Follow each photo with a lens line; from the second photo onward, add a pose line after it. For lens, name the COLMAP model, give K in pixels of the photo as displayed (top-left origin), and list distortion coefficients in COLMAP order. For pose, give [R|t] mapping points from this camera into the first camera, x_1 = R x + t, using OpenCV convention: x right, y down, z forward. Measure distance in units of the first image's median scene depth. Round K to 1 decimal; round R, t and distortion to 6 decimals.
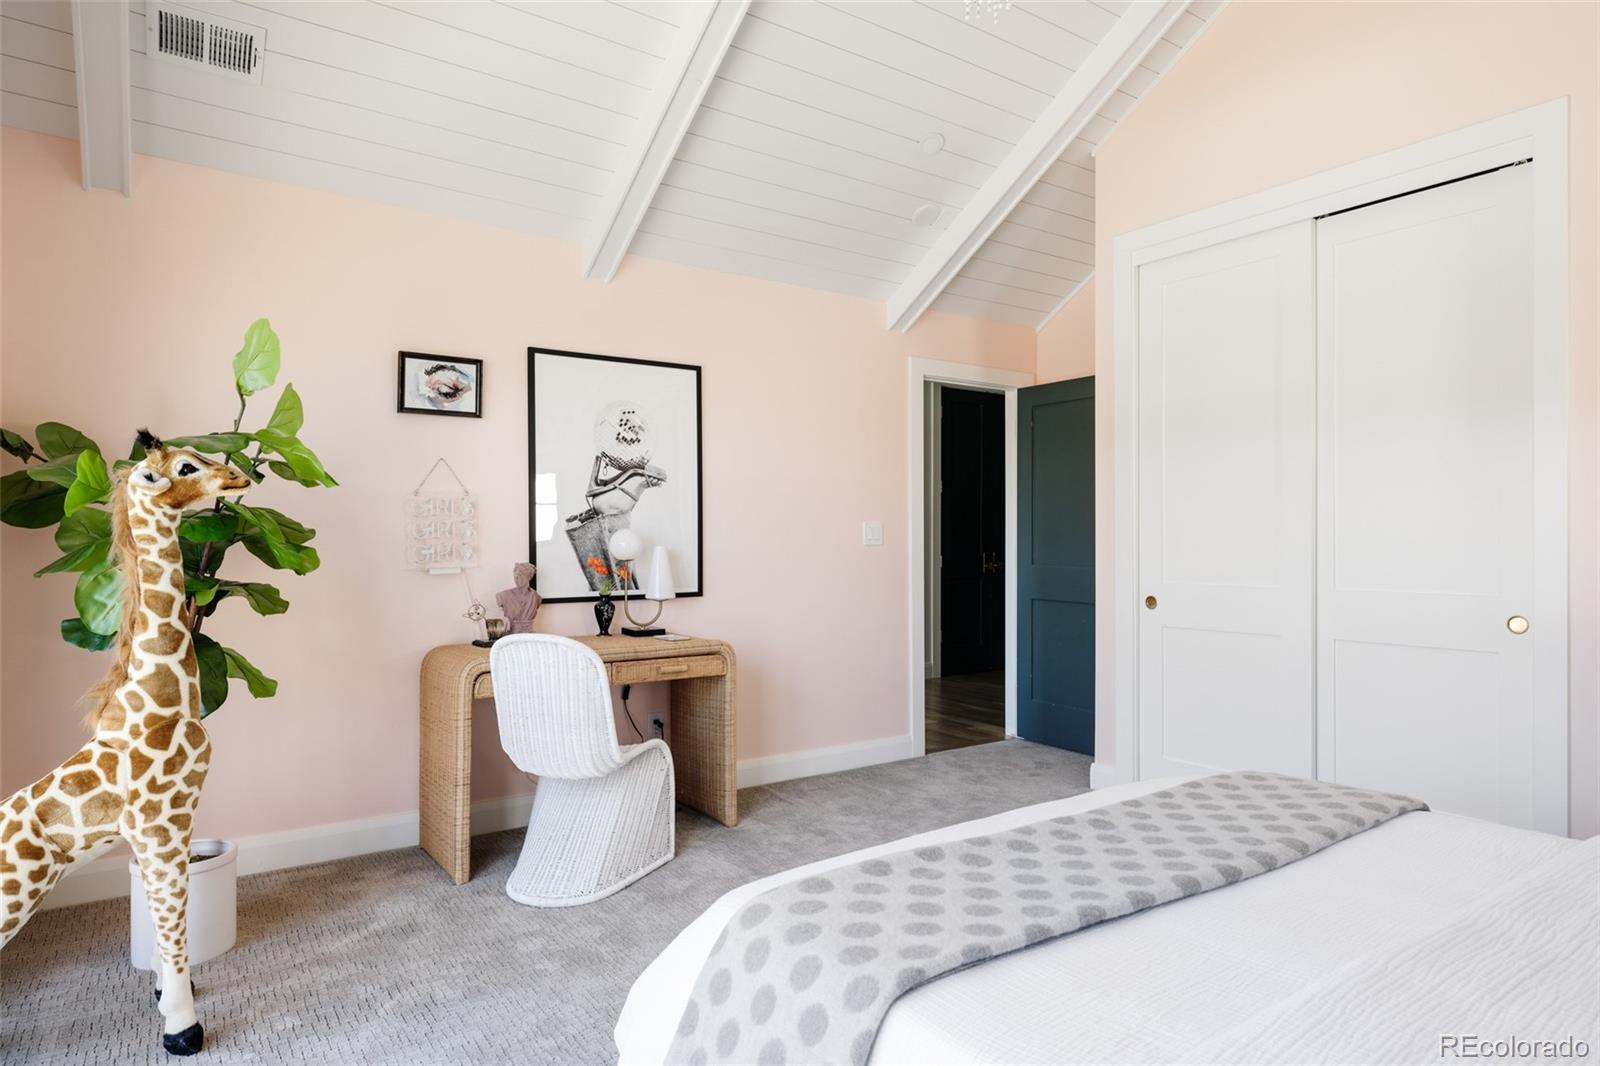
lens RADIAL K [[970.2, 0, 801.4], [0, 970.2, 542.2], [0, 0, 1]] dist [0.001984, -0.000075]
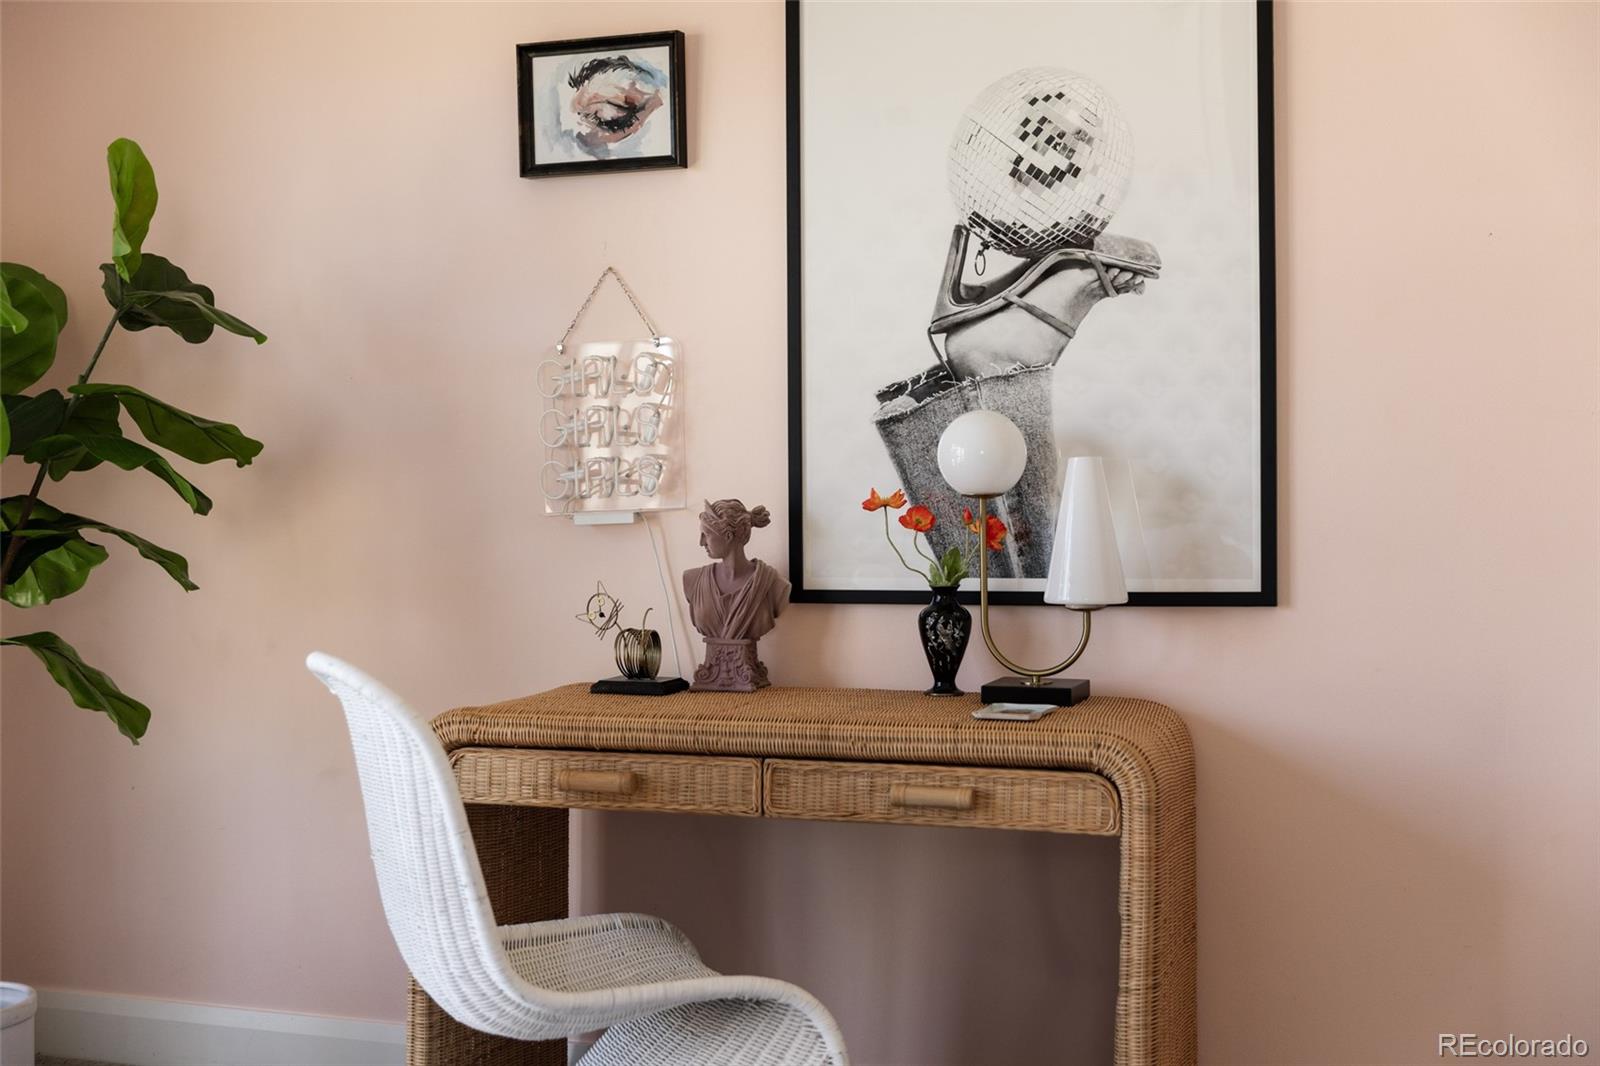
lens RADIAL K [[1980.9, 0, 800.4], [0, 1980.9, 525.0], [0, 0, 1]] dist [-0.015883, 0.000000]
pose [[0.575499, 0.003971, -0.817793, 0.396509], [-0.000335, 0.999989, 0.004620, 0.026152], [0.817802, -0.002385, 0.575494, 0.503958]]
